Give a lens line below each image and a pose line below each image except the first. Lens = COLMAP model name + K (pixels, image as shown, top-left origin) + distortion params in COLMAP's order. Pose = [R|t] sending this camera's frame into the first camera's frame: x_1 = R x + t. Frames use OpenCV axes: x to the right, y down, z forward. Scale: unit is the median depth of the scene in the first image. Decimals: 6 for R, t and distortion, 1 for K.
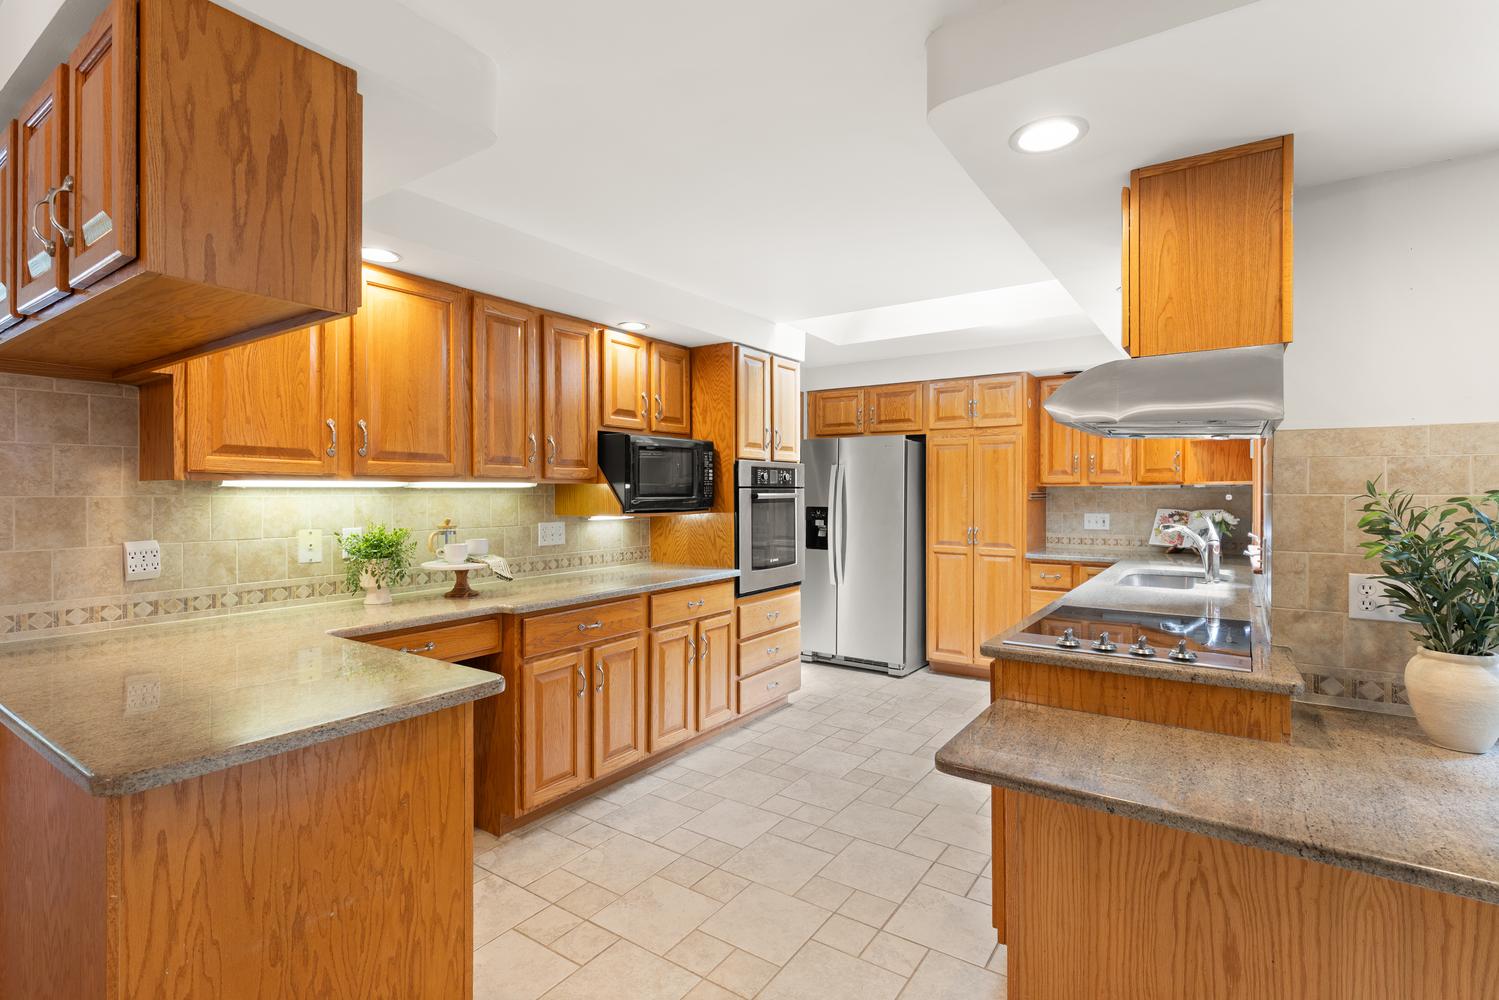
lens RADIAL K [[685.3, 0, 752.7], [0, 685.3, 491.4], [0, 0, 1]] dist [0.002049, 0.000185]
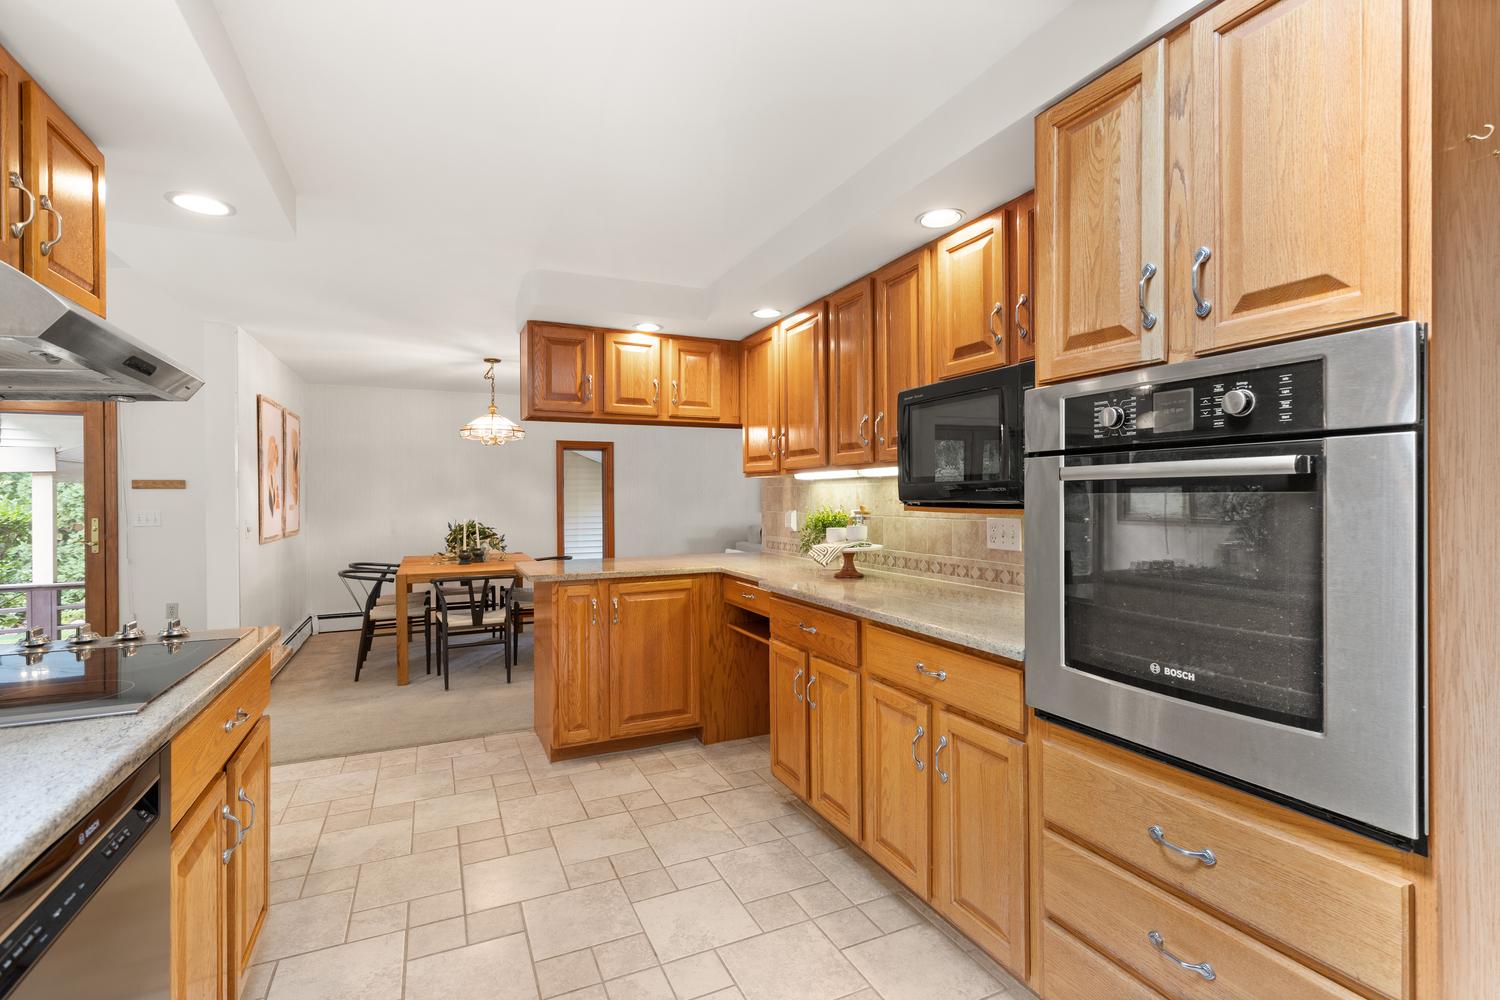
lens RADIAL K [[685.8, 0, 753.2], [0, 685.8, 491.4], [0, 0, 1]] dist [0.002049, 0.000185]
pose [[-0.501416, -0.003695, -0.865198, 0.494006], [0.002078, 0.999983, -0.005475, 0.021448], [0.865204, -0.004543, -0.501400, 1.209140]]
